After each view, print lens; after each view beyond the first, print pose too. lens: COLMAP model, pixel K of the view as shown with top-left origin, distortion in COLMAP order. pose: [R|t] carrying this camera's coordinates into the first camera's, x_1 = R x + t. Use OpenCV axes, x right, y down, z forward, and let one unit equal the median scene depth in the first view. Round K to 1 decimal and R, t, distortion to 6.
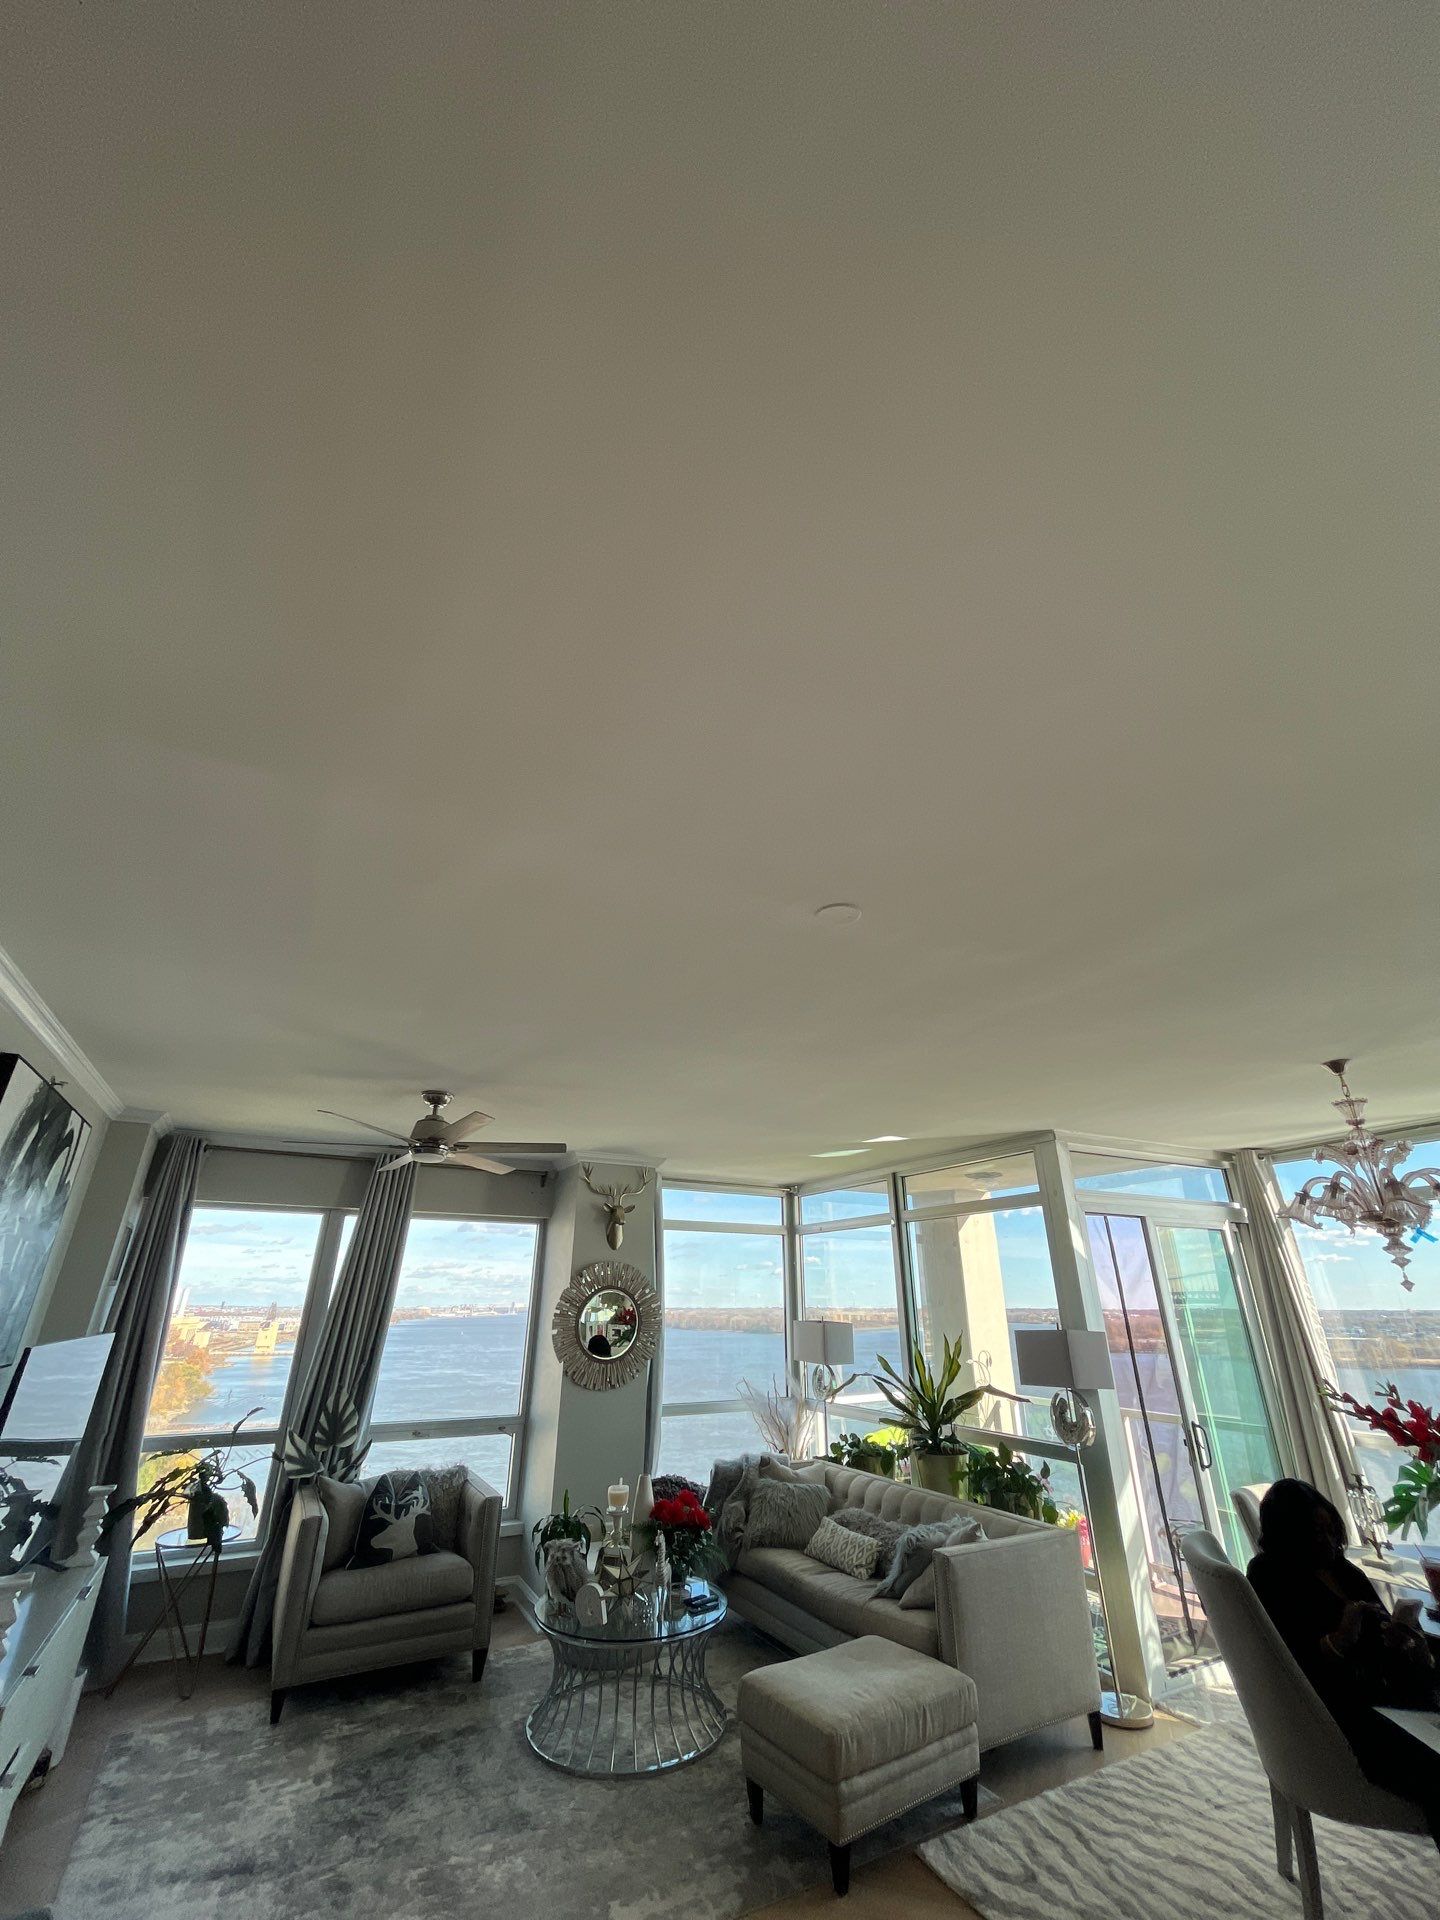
lens RADIAL K [[779.4, 0, 726.1], [0, 779.4, 960.8], [0, 0, 1]] dist [-0.001384, 0.002231]
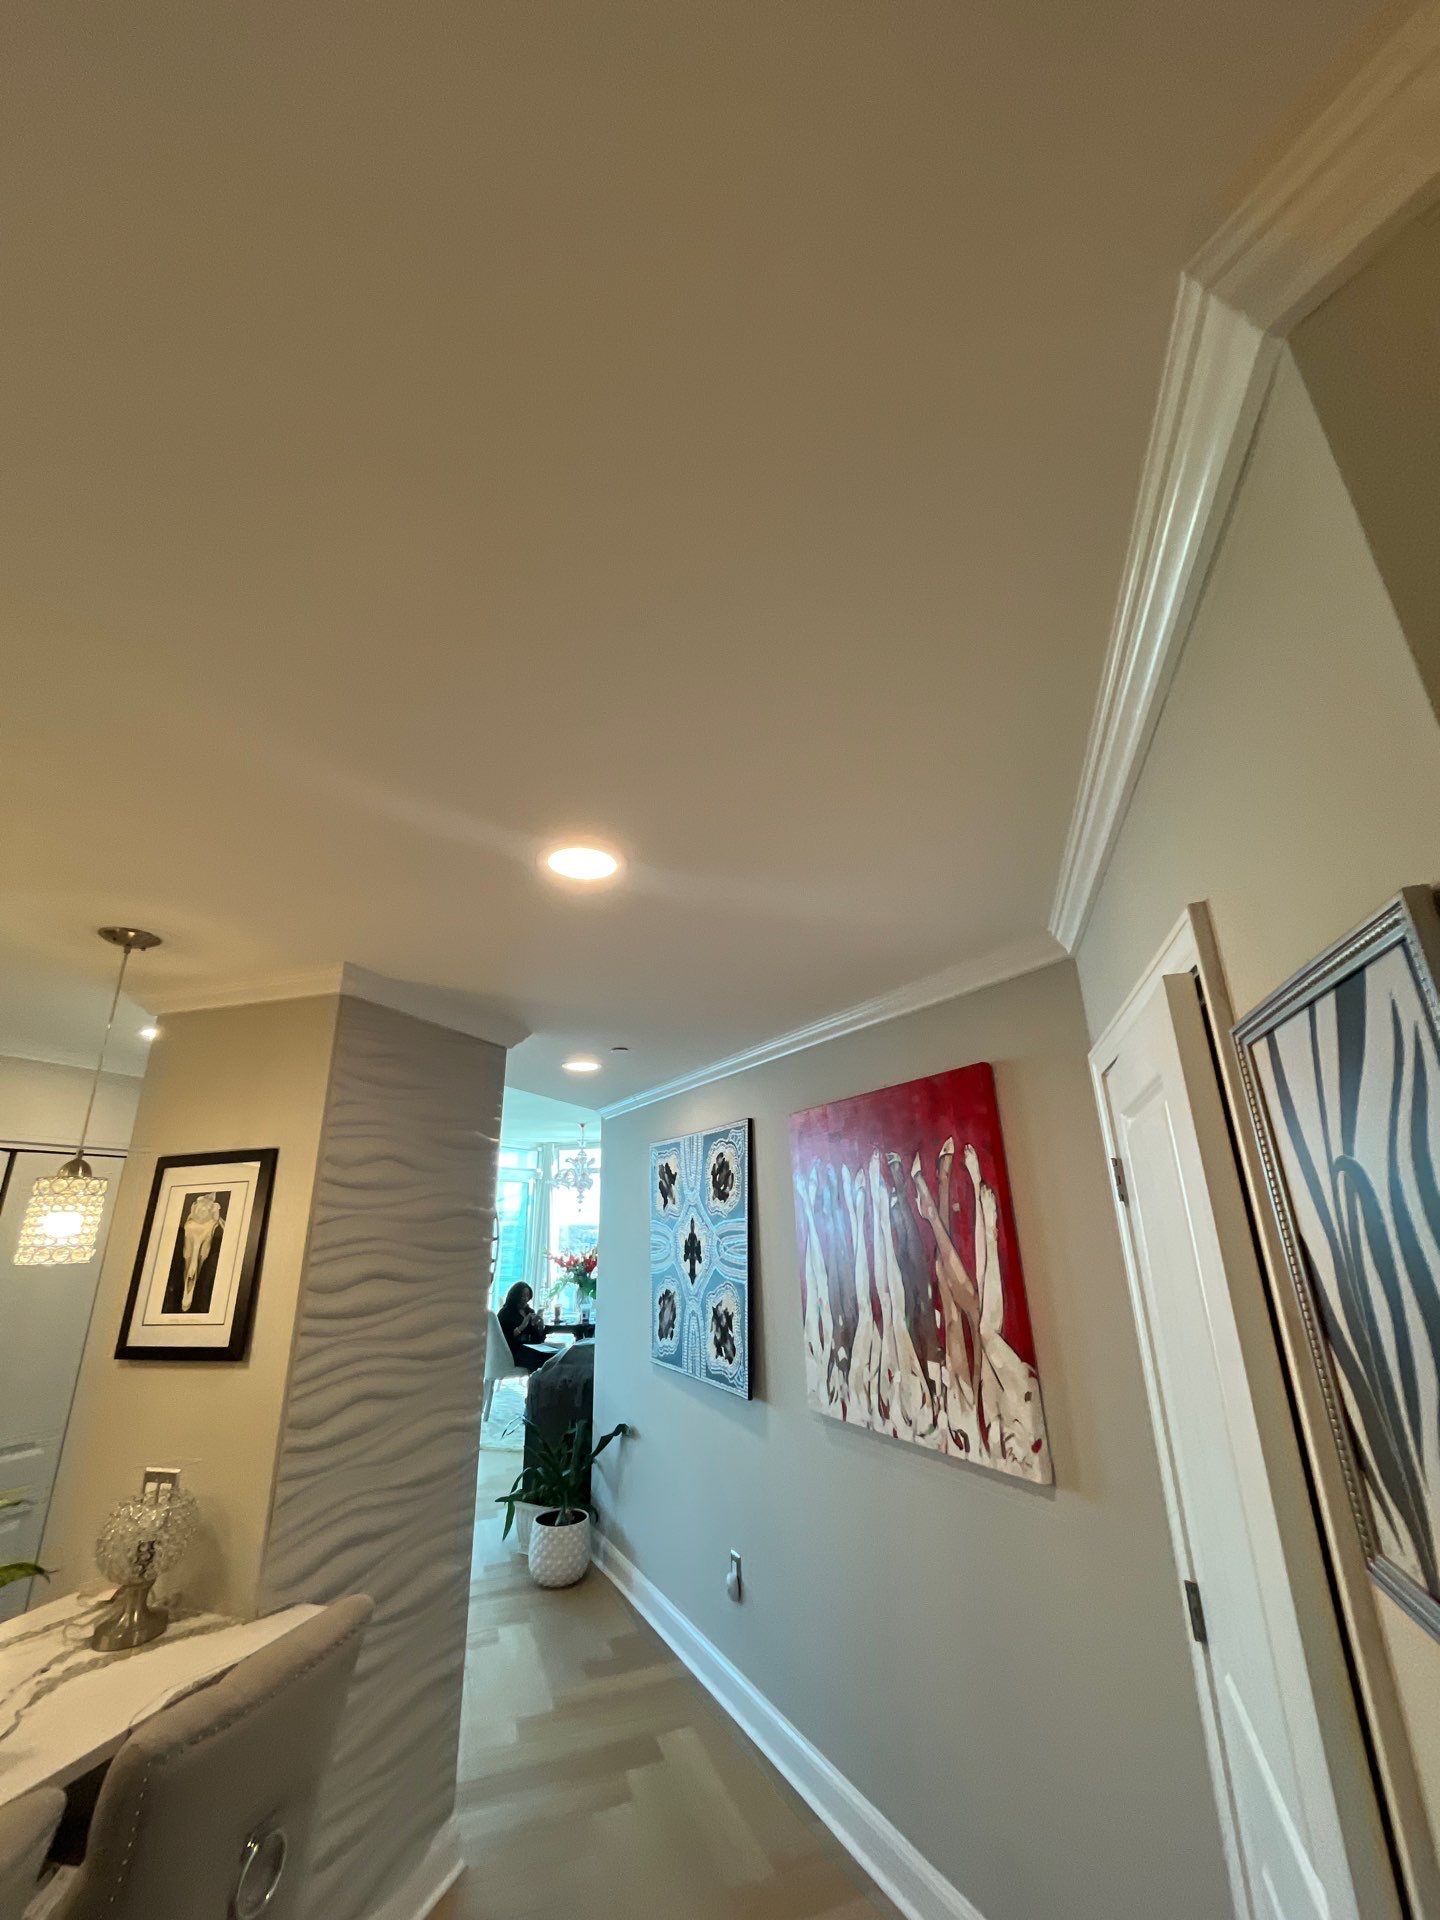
lens RADIAL K [[779.4, 0, 726.1], [0, 779.4, 960.8], [0, 0, 1]] dist [-0.001384, 0.002231]
pose [[0.718608, 0.204556, 0.664650, -0.423029], [-0.262981, 0.964719, -0.012576, -0.296888], [-0.643773, -0.165753, 0.747049, -0.689962]]
